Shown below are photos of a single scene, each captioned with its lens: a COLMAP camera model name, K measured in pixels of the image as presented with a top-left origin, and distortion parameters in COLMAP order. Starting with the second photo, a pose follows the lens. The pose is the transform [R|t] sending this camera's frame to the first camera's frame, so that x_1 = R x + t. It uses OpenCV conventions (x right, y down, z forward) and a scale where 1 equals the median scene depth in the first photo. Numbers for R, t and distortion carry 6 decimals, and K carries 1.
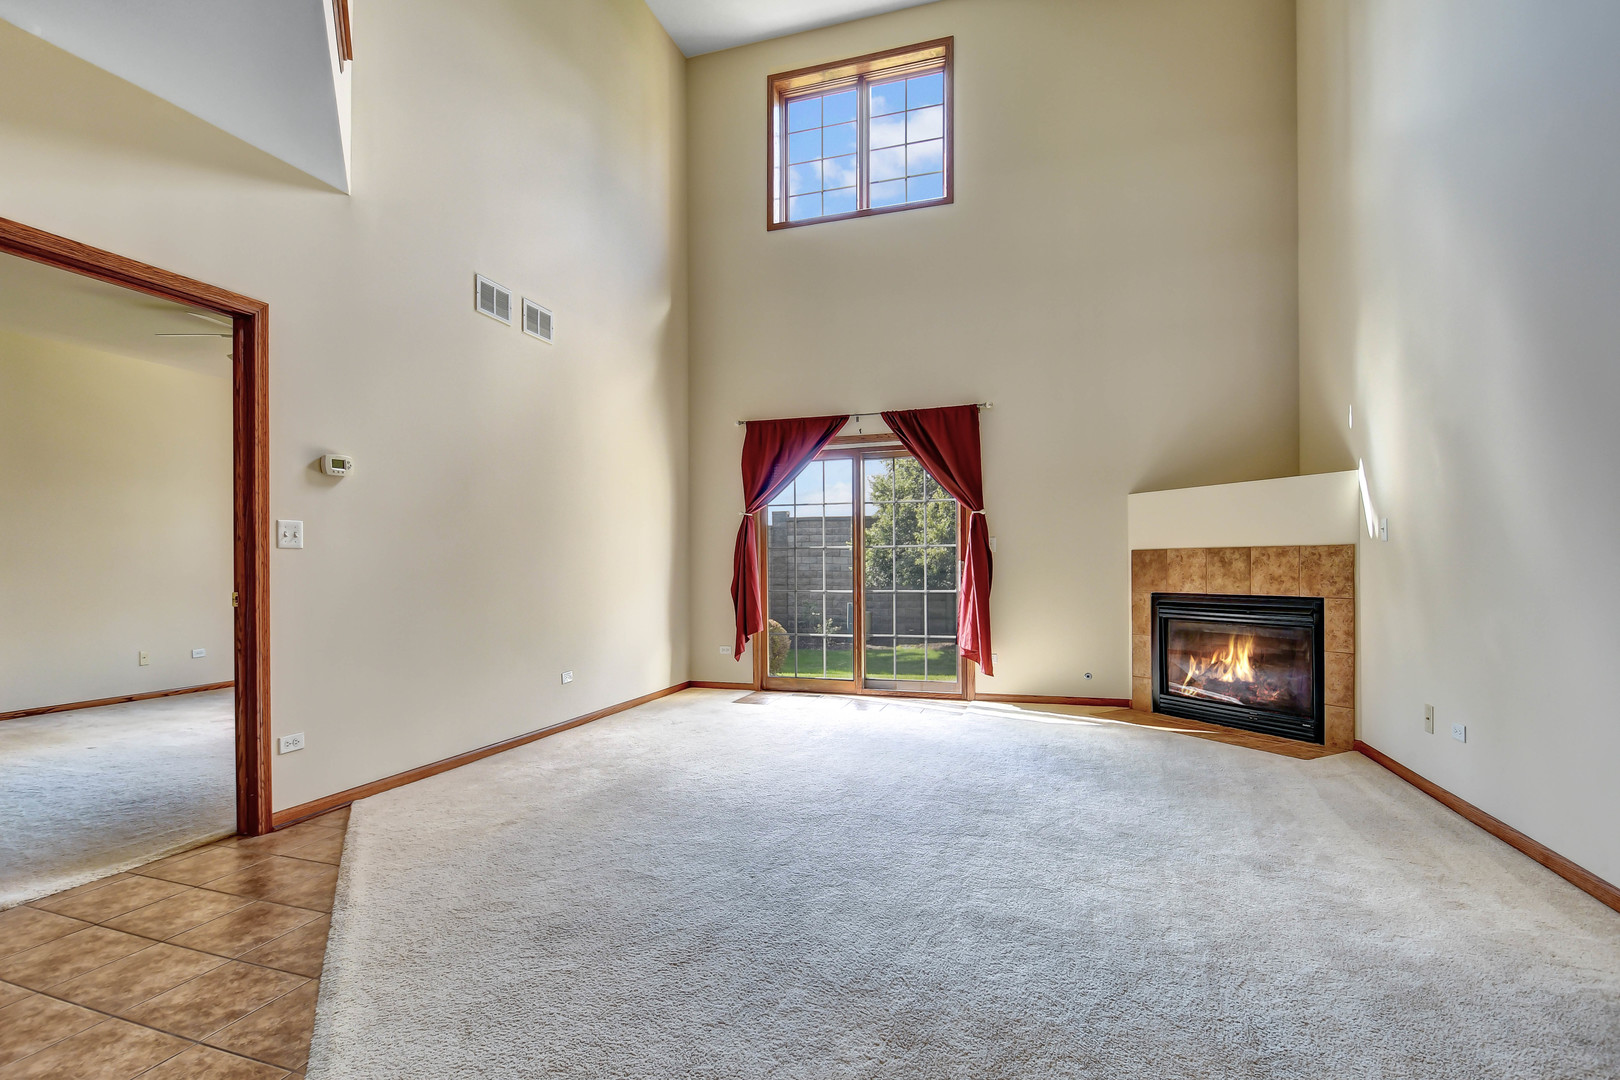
lens RADIAL K [[747.7, 0, 778.3], [0, 747.7, 562.1], [0, 0, 1]] dist [0.001486, -0.003335]
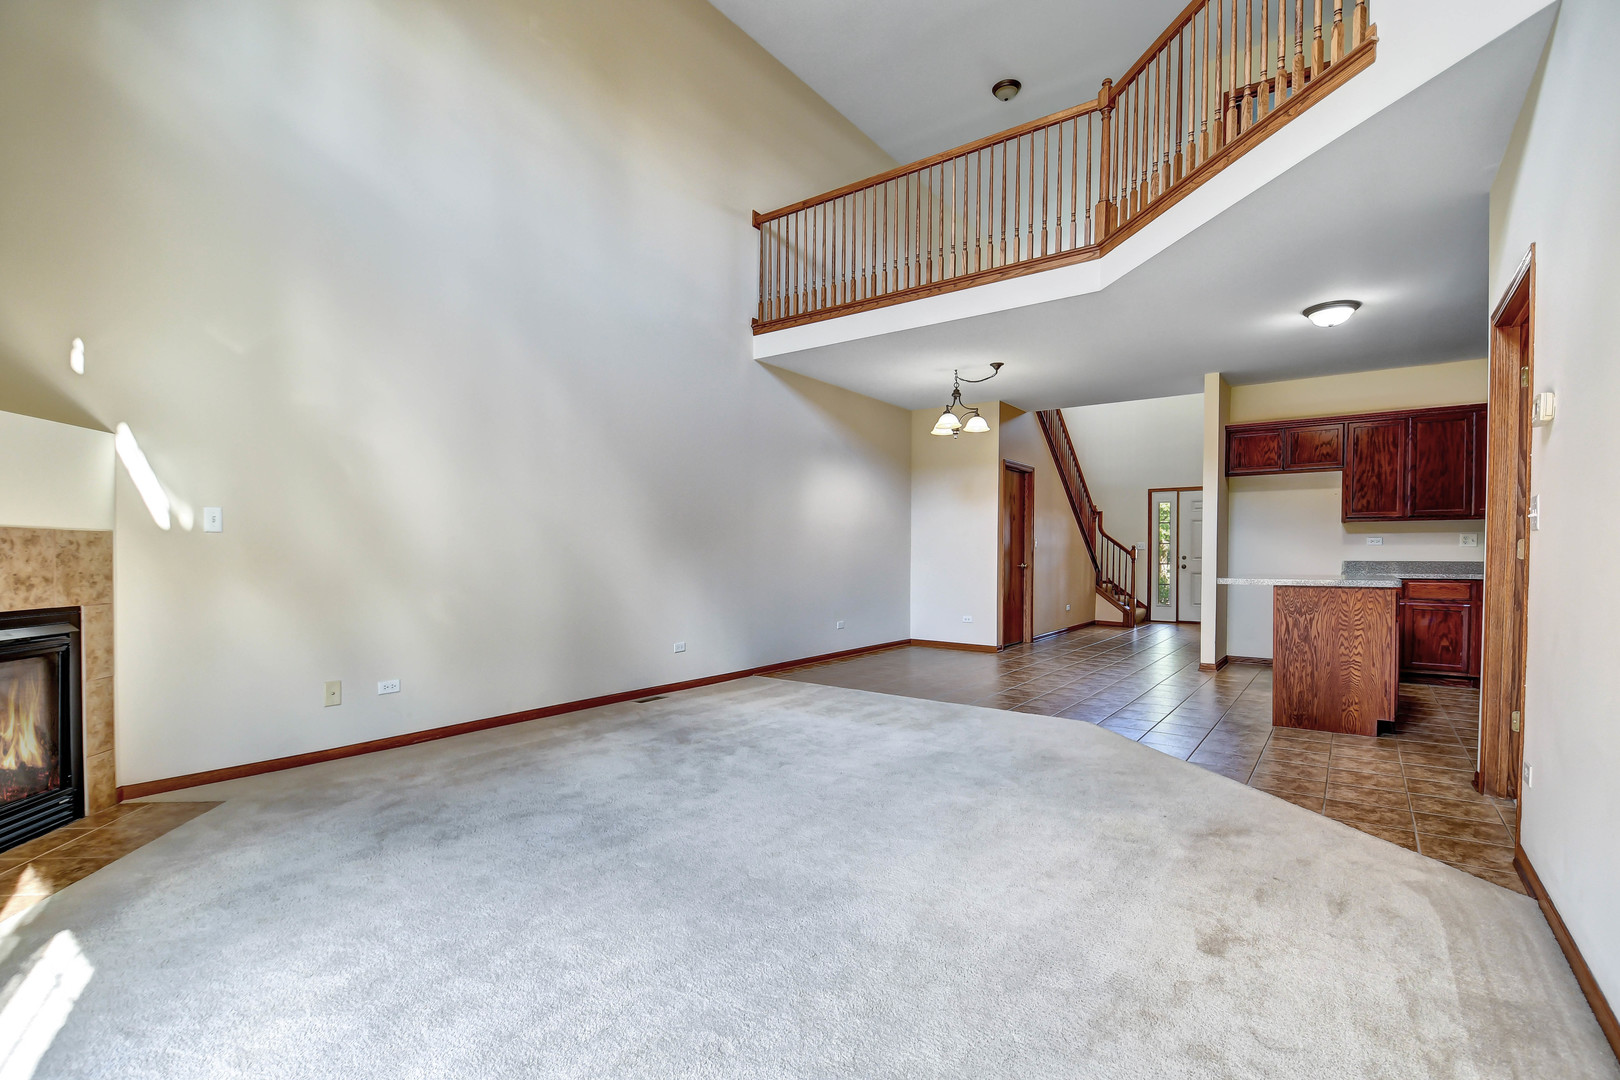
lens RADIAL K [[747.7, 0, 778.9], [0, 747.7, 574.8], [0, 0, 1]] dist [0.001486, -0.003335]
pose [[-0.947986, -0.001791, 0.318307, -0.092433], [0.003957, 0.999841, 0.017412, 0.008149], [-0.318287, 0.017766, -0.947828, 1.284441]]
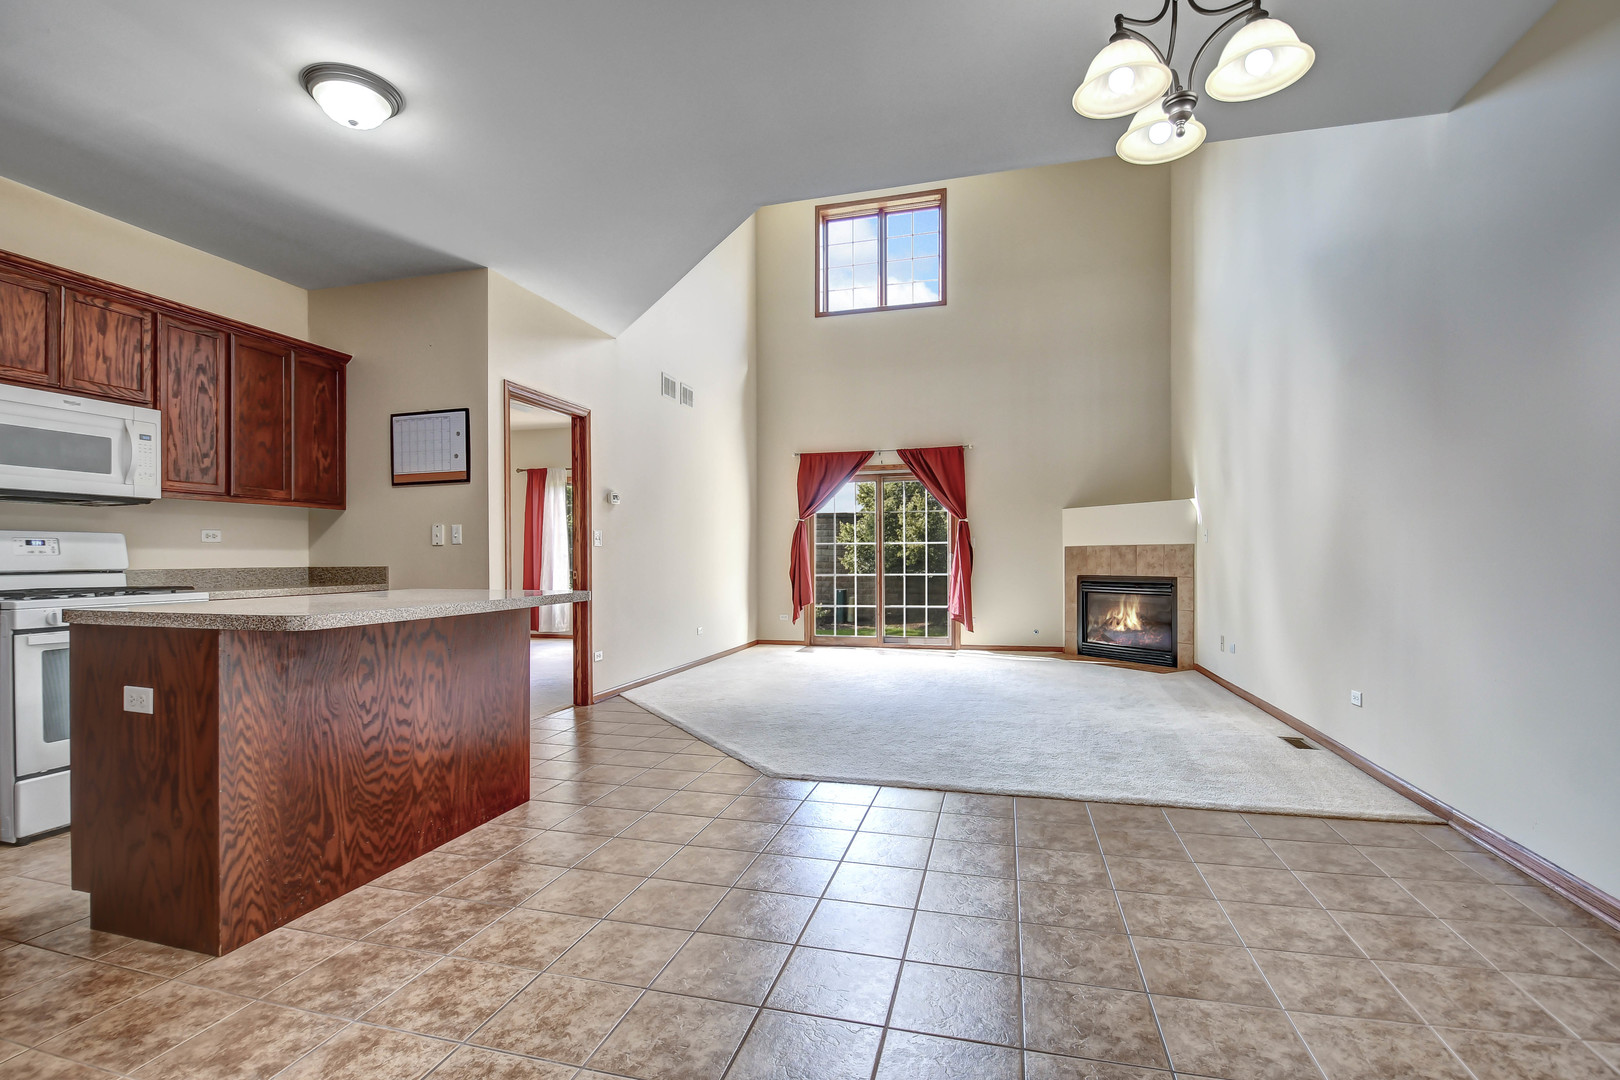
lens RADIAL K [[747.7, 0, 805.1], [0, 747.7, 547.3], [0, 0, 1]] dist [0.001486, -0.003335]
pose [[0.996388, 0.002758, 0.084875, -0.195332], [-0.002107, 0.999968, -0.007766, -0.001919], [-0.084894, 0.007559, 0.996361, -0.504969]]
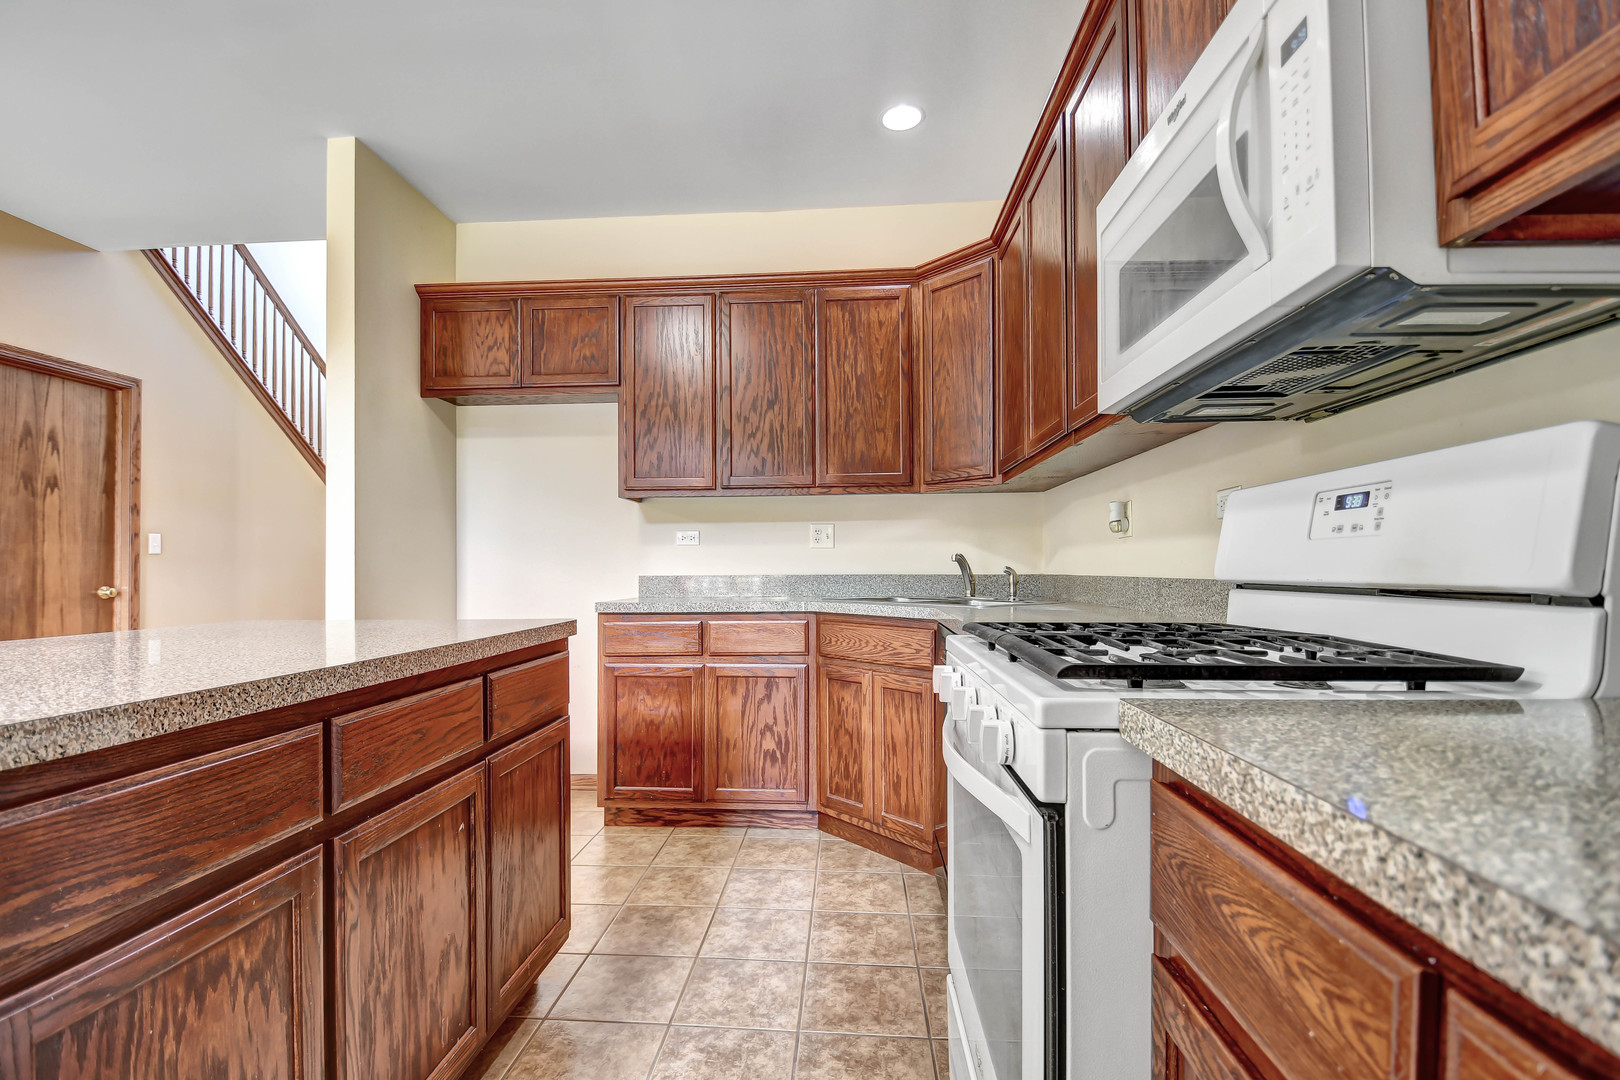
lens RADIAL K [[747.7, 0, 820.5], [0, 747.7, 565.9], [0, 0, 1]] dist [0.001486, -0.003335]
pose [[-0.964464, 0.013720, -0.263860, -0.619961], [0.016122, 0.999846, -0.006940, 0.008865], [0.263724, -0.010947, -0.964536, 0.367937]]
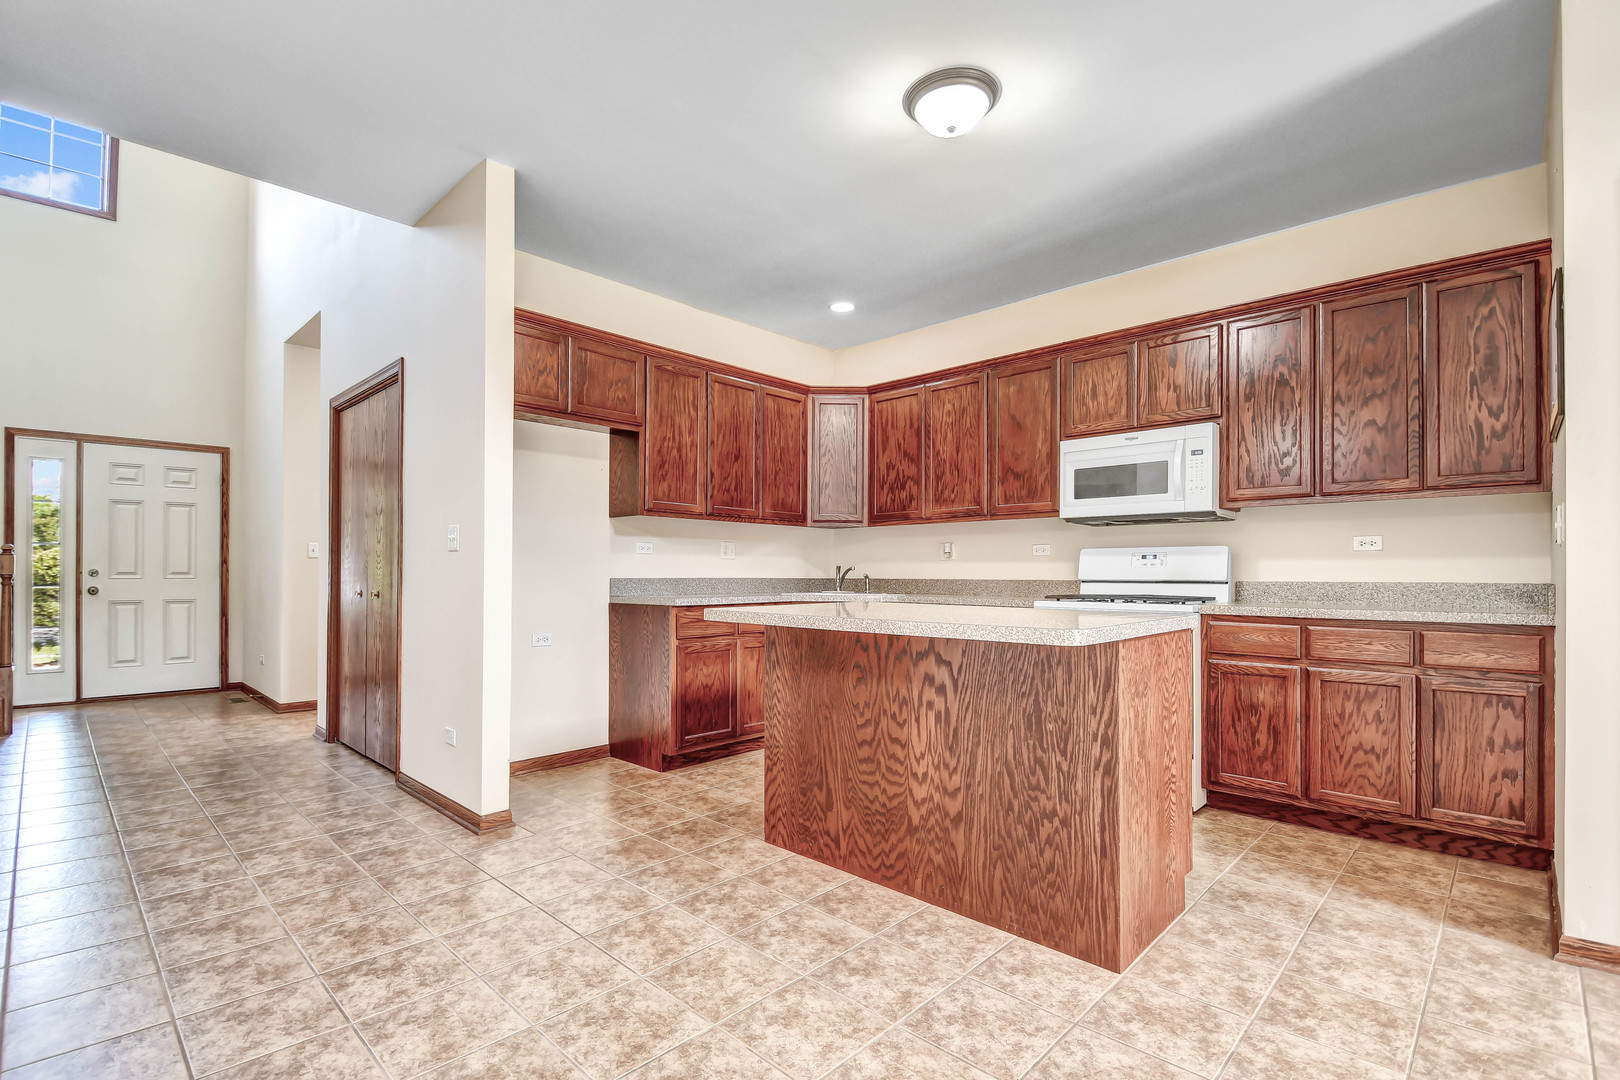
lens RADIAL K [[747.7, 0, 818.1], [0, 747.7, 560.5], [0, 0, 1]] dist [0.001486, -0.003335]
pose [[-0.404937, -0.011398, -0.914273, 0.047180], [0.005032, 0.999879, -0.014694, 0.004063], [0.914331, -0.010550, -0.404831, 0.197640]]
